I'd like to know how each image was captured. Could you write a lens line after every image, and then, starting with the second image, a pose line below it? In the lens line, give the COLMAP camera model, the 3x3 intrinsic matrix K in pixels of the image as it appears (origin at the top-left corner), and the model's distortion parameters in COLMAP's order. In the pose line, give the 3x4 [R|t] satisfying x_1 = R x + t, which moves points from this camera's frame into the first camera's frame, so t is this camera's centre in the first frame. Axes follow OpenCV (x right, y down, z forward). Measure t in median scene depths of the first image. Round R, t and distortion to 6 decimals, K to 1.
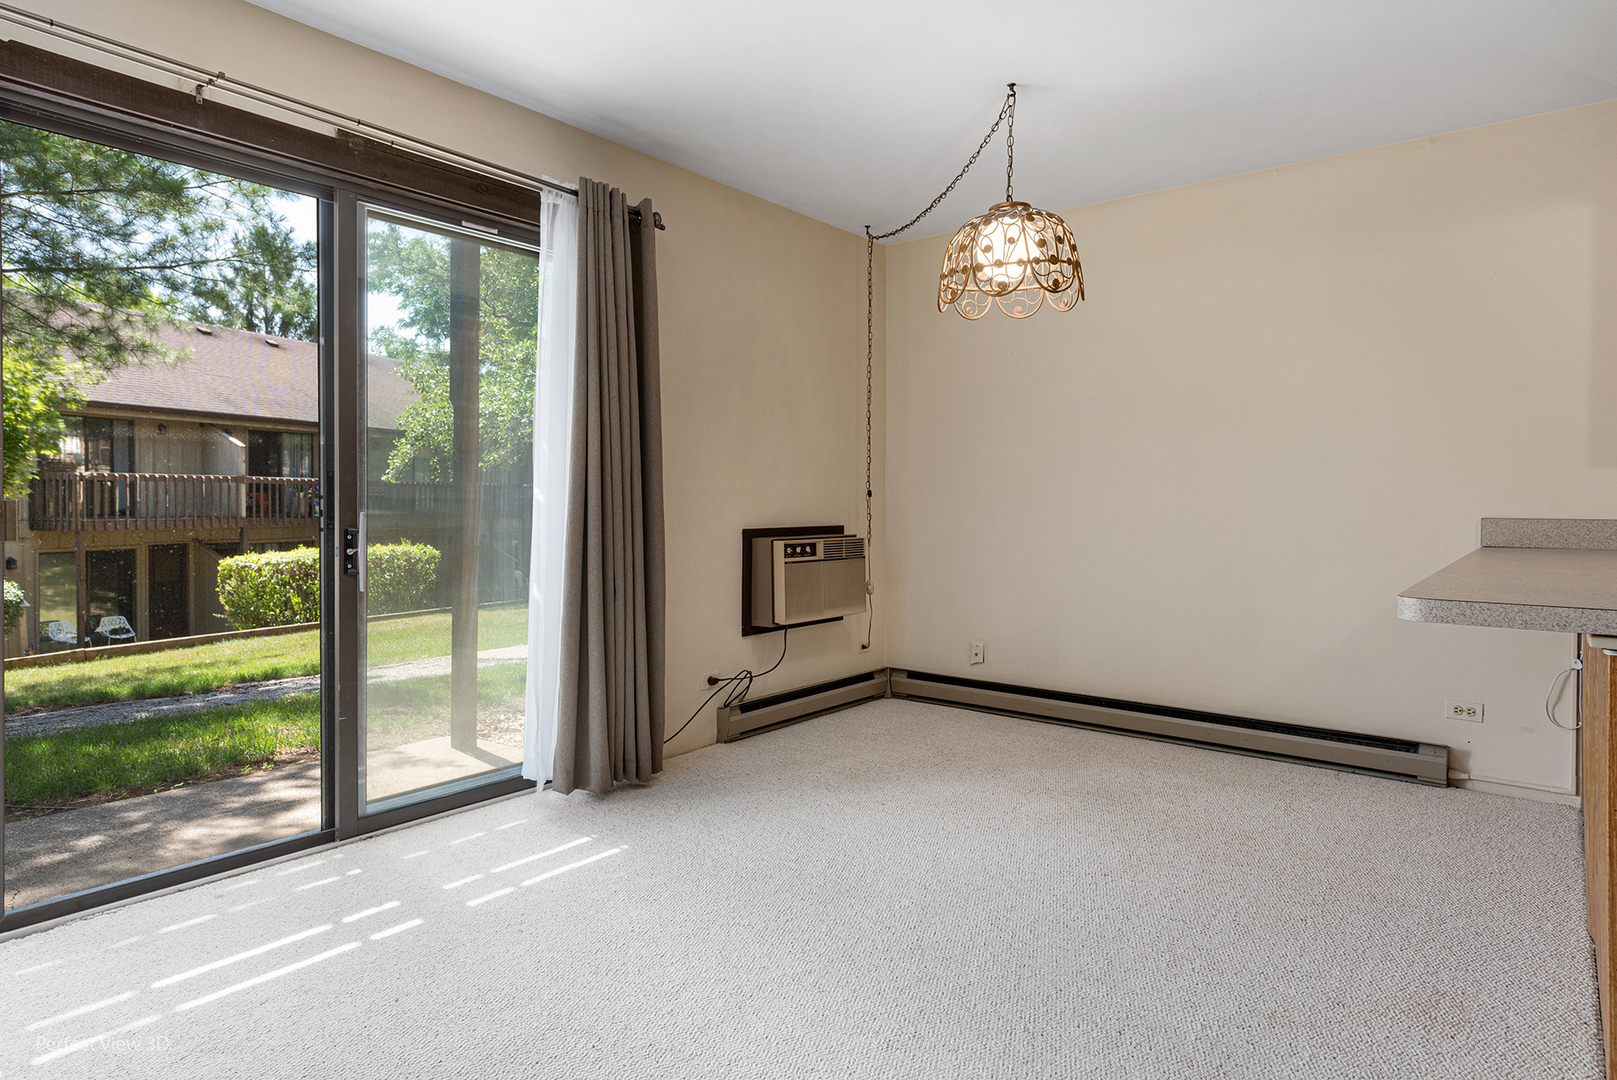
lens RADIAL K [[931.8, 0, 798.1], [0, 931.8, 506.3], [0, 0, 1]] dist [0.001576, -0.001592]
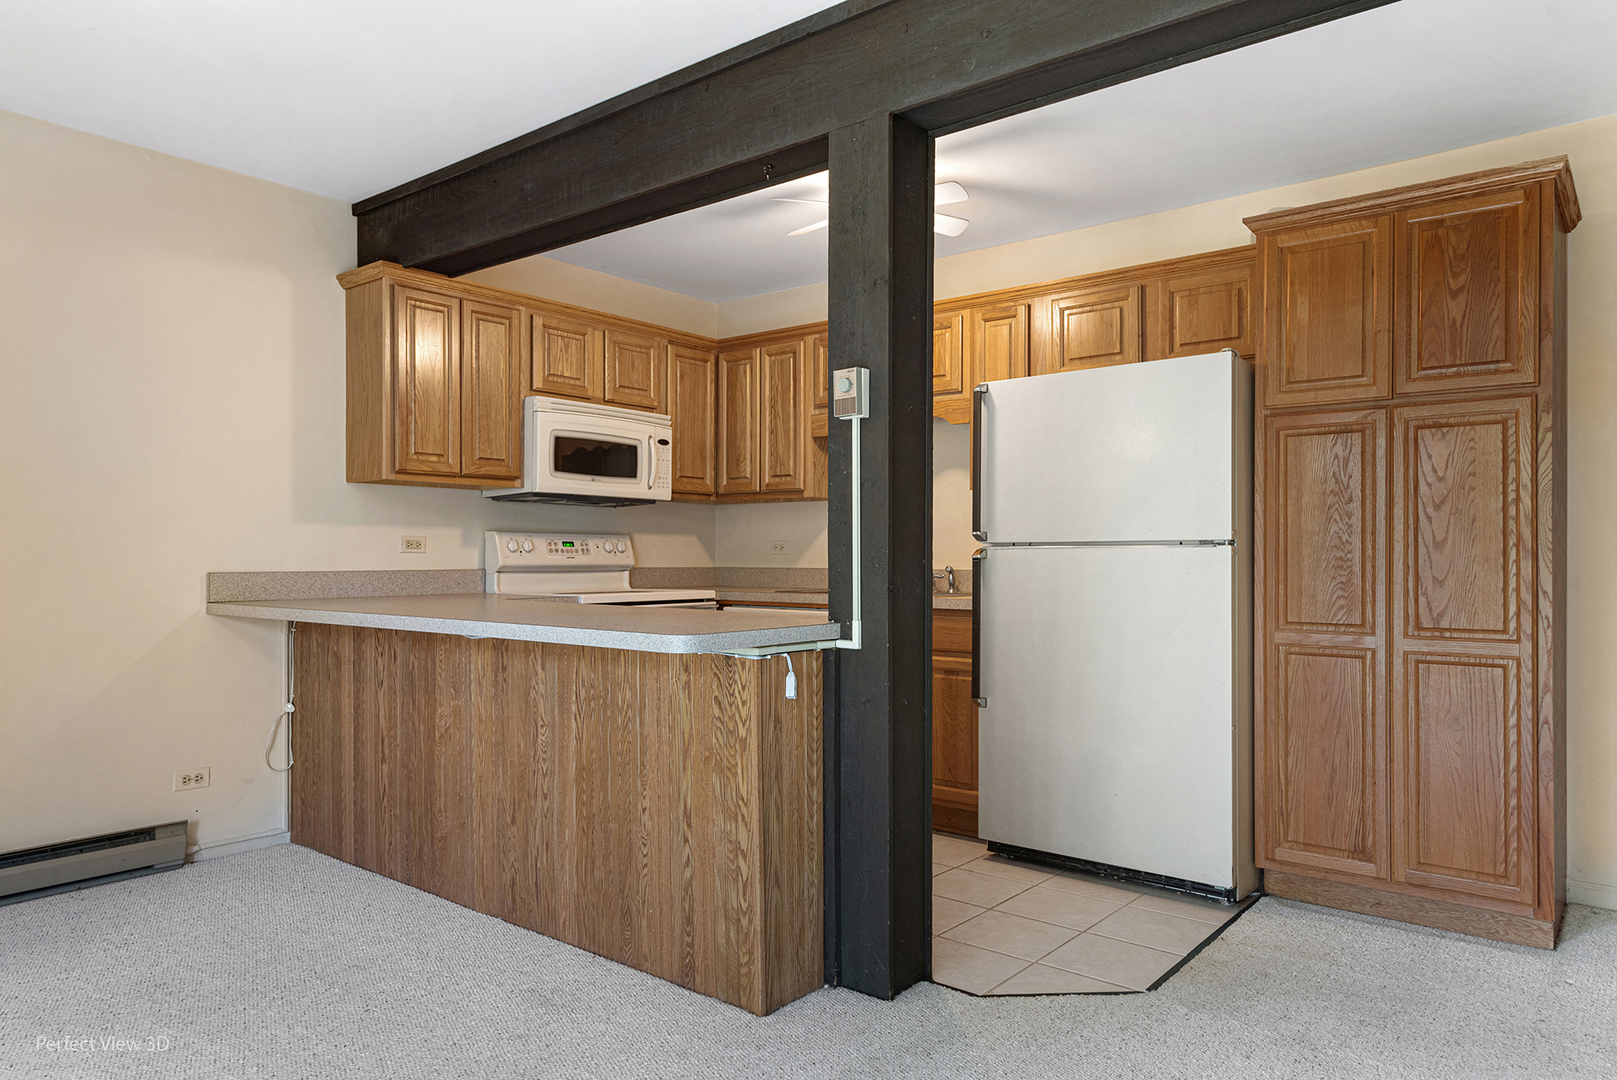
lens RADIAL K [[1046.7, 0, 802.3], [0, 1046.7, 548.9], [0, 0, 1]] dist [0.028567, -0.023049]
pose [[-0.009300, 0.001293, 0.999956, -0.383131], [0.004544, 0.999989, -0.001250, -0.007735], [-0.999946, 0.004532, -0.009305, 0.437624]]
